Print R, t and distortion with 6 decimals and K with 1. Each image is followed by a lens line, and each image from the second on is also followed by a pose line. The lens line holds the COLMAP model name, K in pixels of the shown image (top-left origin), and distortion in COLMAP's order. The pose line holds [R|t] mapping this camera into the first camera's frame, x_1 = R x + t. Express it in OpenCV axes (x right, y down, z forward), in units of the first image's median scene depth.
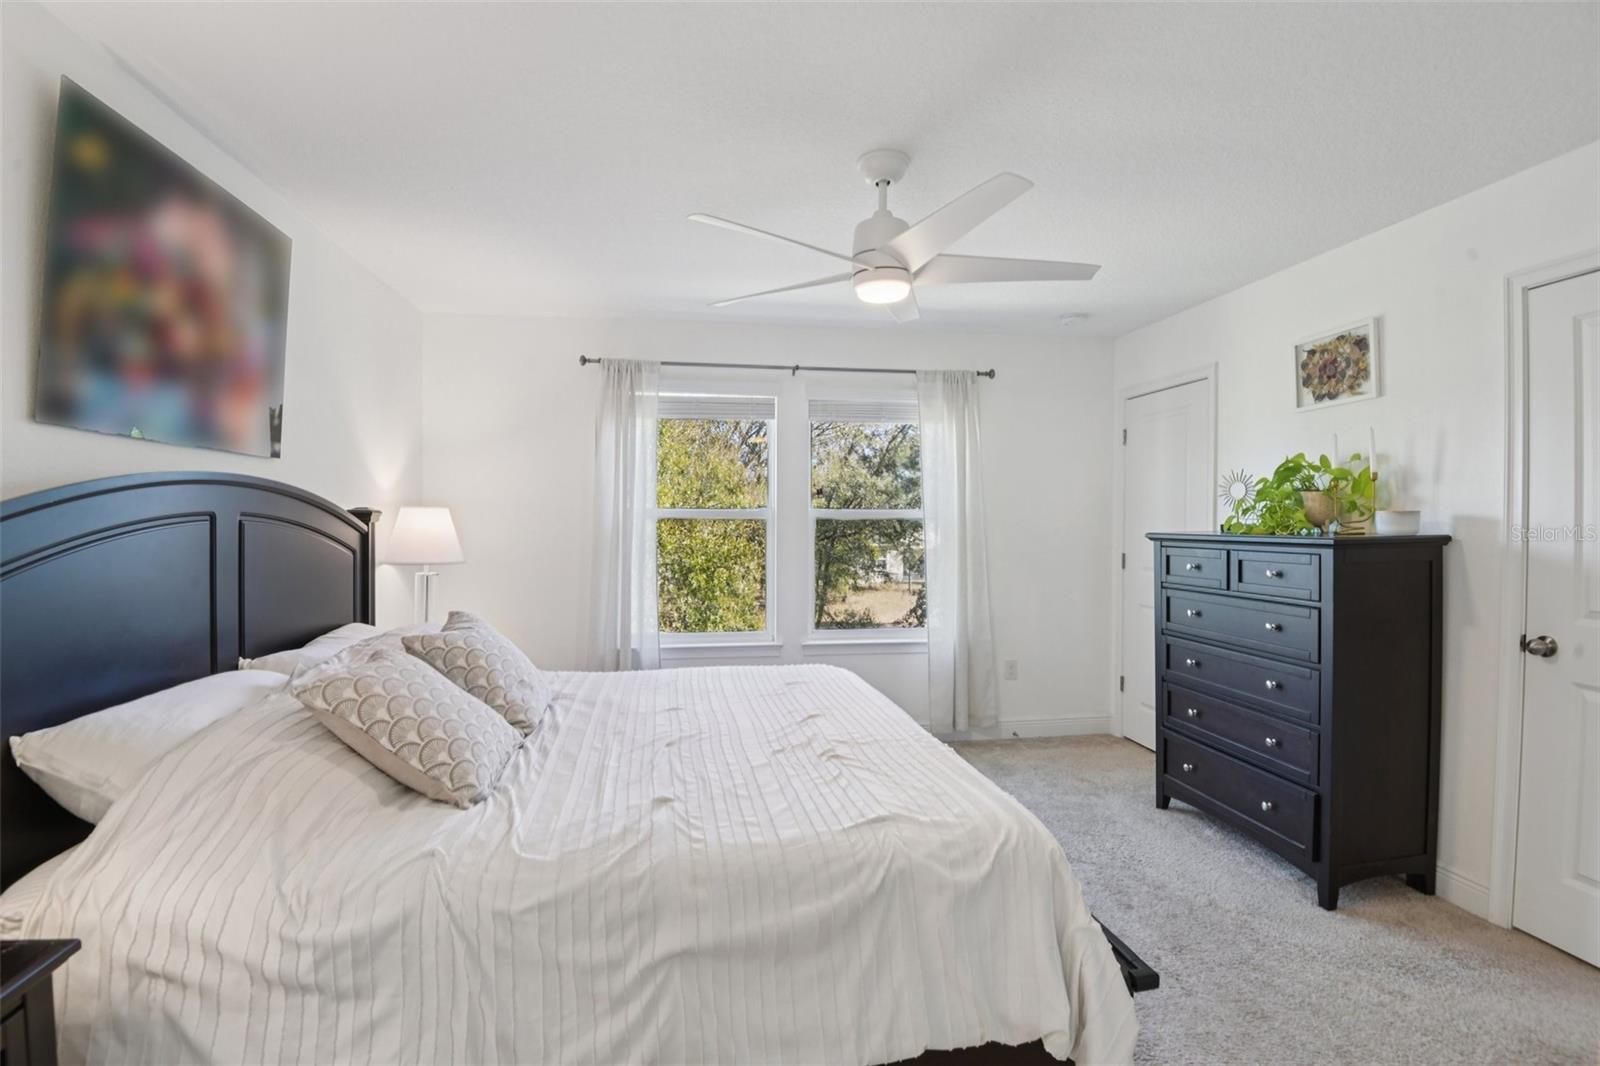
lens RADIAL K [[747.9, 0, 776.0], [0, 747.9, 524.0], [0, 0, 1]] dist [-0.022297, -0.001886]
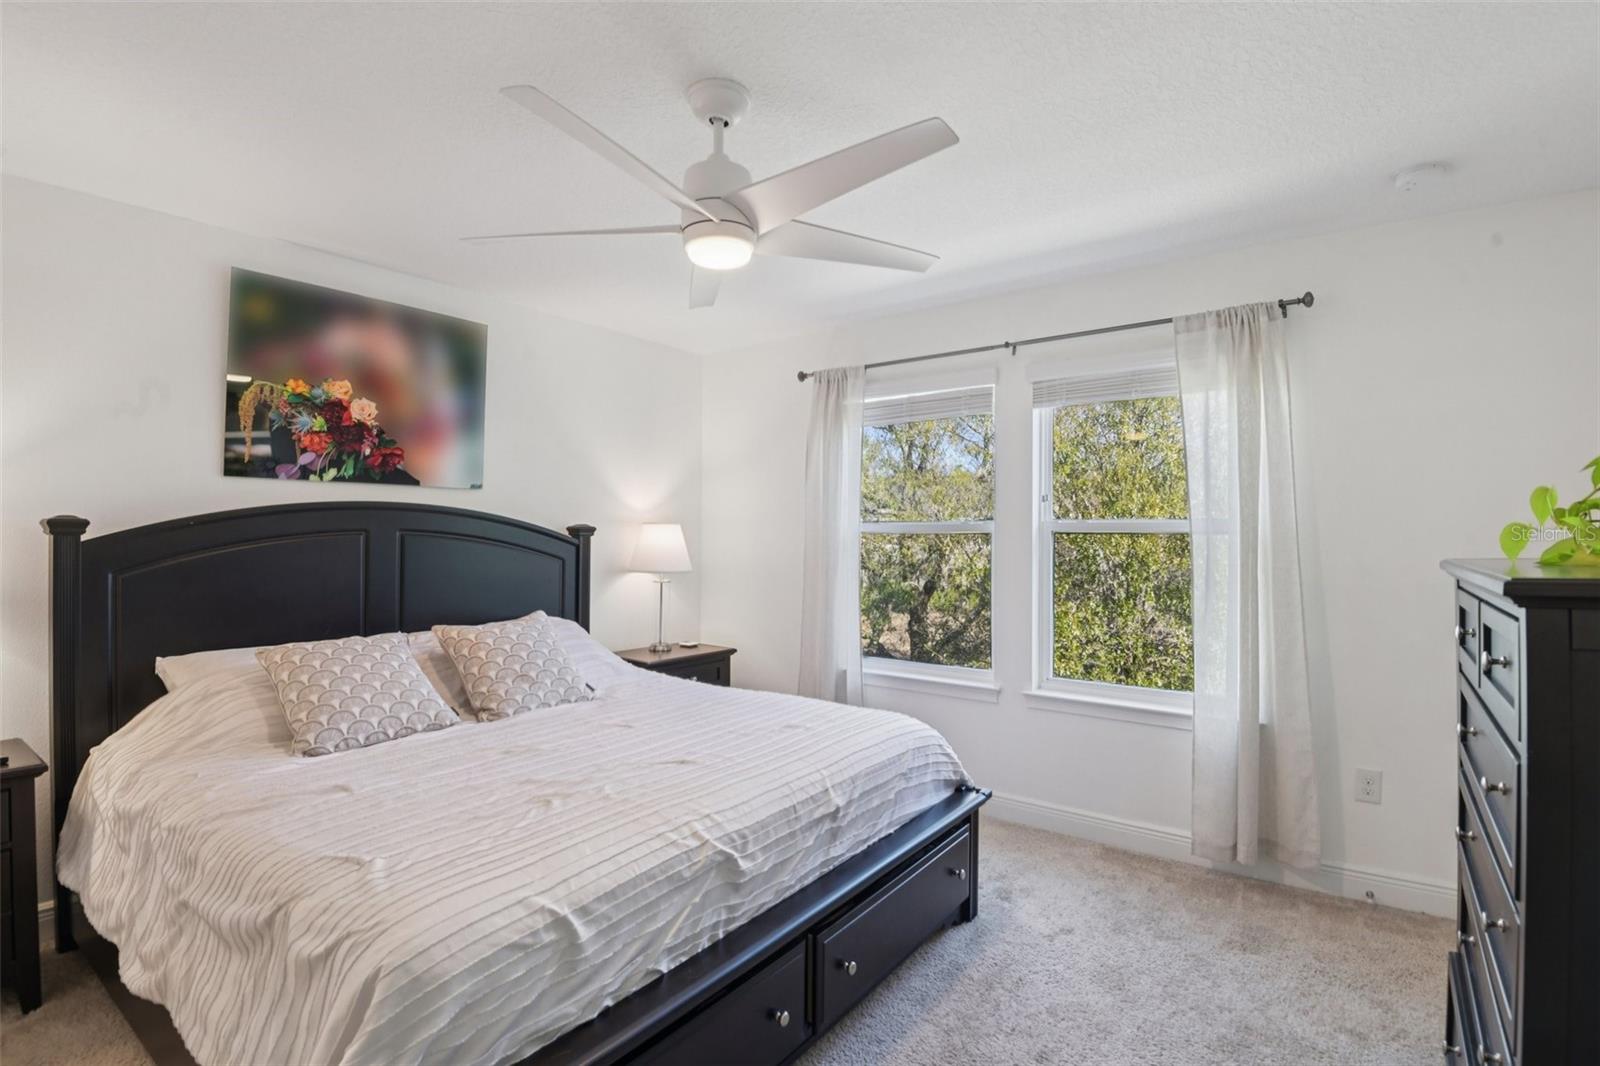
lens RADIAL K [[747.9, 0, 802.2], [0, 747.9, 535.2], [0, 0, 1]] dist [-0.022297, -0.001886]
pose [[0.709716, -0.000717, -0.704488, 0.443459], [-0.005256, 0.999966, -0.006313, 0.000798], [0.704469, 0.008183, 0.709688, 0.283890]]
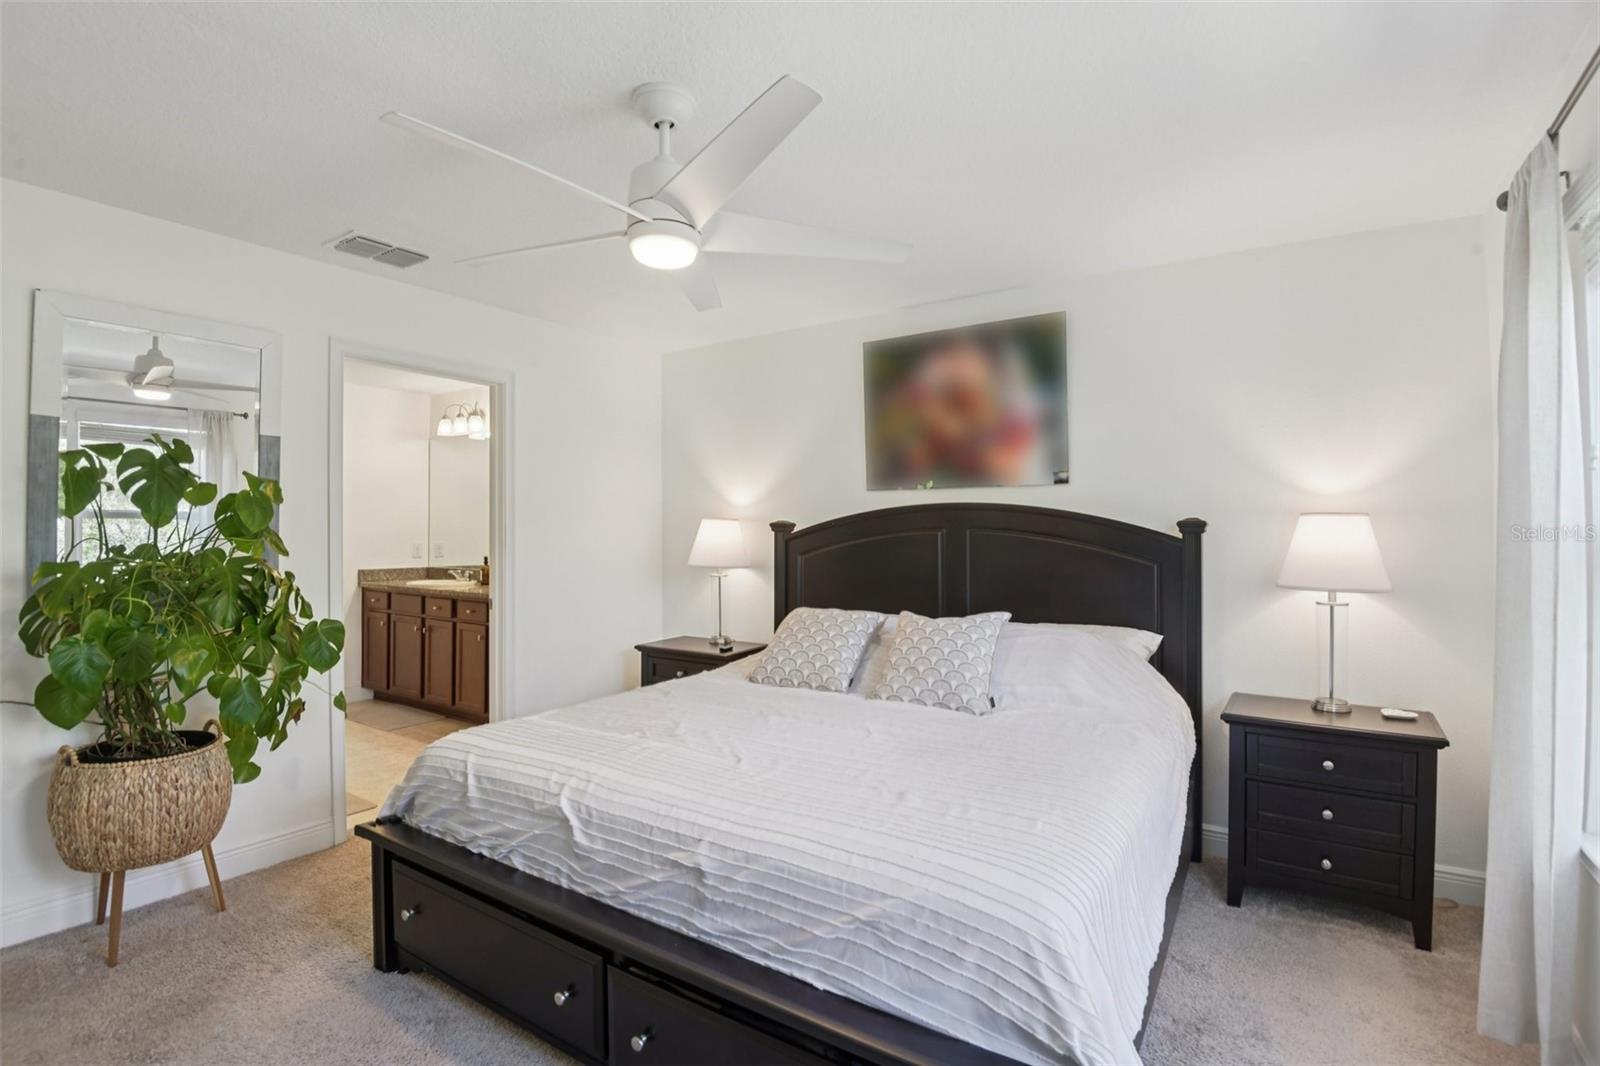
lens RADIAL K [[747.9, 0, 834.2], [0, 747.9, 524.1], [0, 0, 1]] dist [-0.022297, -0.001886]
pose [[-0.637282, -0.008992, -0.770578, 0.374814], [-0.009876, 0.999945, -0.003500, -0.006038], [0.770567, 0.005380, -0.637336, 0.964756]]
